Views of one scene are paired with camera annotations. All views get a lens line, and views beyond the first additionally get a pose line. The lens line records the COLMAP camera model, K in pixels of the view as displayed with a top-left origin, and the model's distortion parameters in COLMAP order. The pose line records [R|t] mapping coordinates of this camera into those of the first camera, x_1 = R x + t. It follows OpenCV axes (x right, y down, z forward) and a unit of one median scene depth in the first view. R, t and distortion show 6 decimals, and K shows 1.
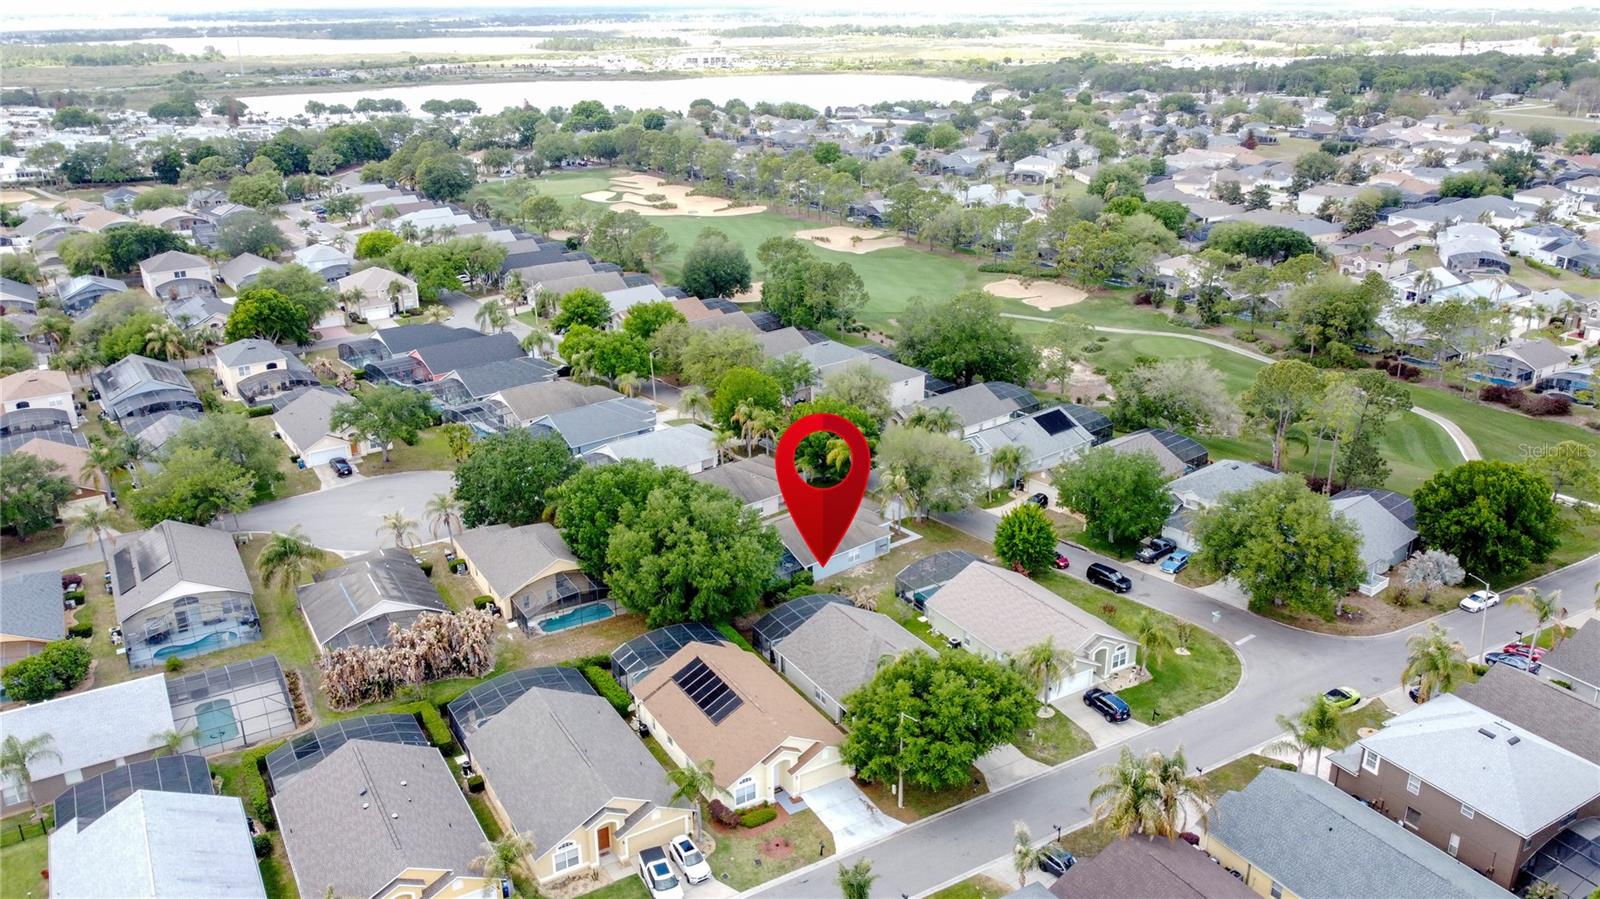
lens RADIAL K [[1186.1, 0, 800.0], [0, 1186.1, 449.5], [0, 0, 1]] dist [-0.003531, -0.002278]
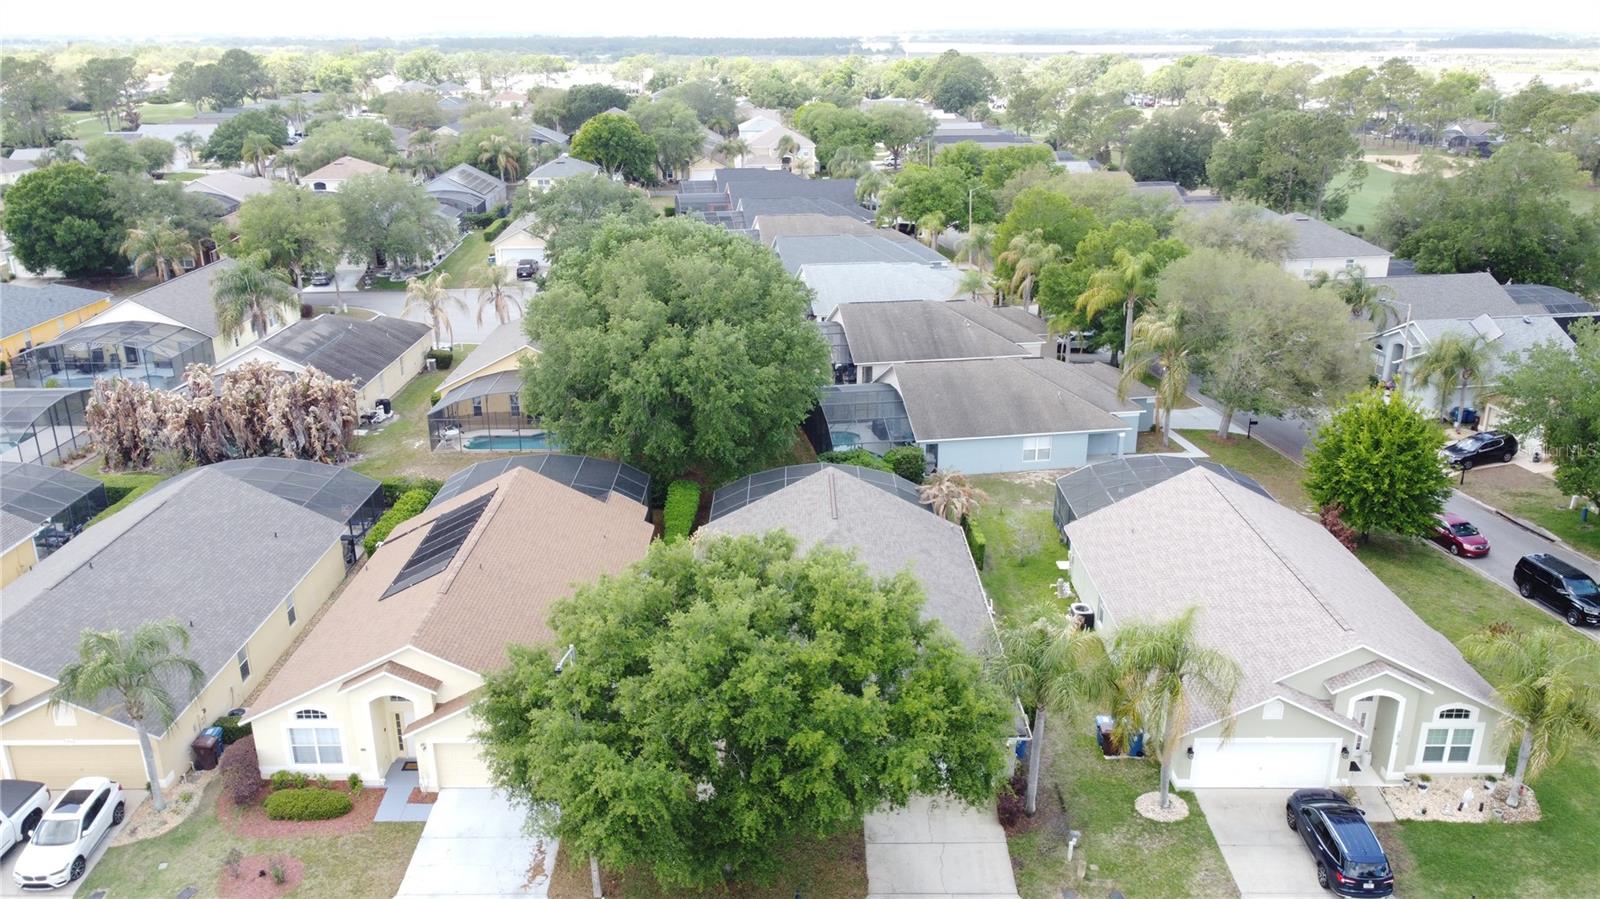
lens RADIAL K [[1200.2, 0, 800.0], [0, 1200.2, 449.5], [0, 0, 1]] dist [-0.007784, -0.005489]
pose [[0.861981, 0.172380, -0.476732, 0.264322], [-0.178816, 0.983354, 0.032251, 0.113182], [0.474356, 0.057447, 0.878457, 0.580888]]
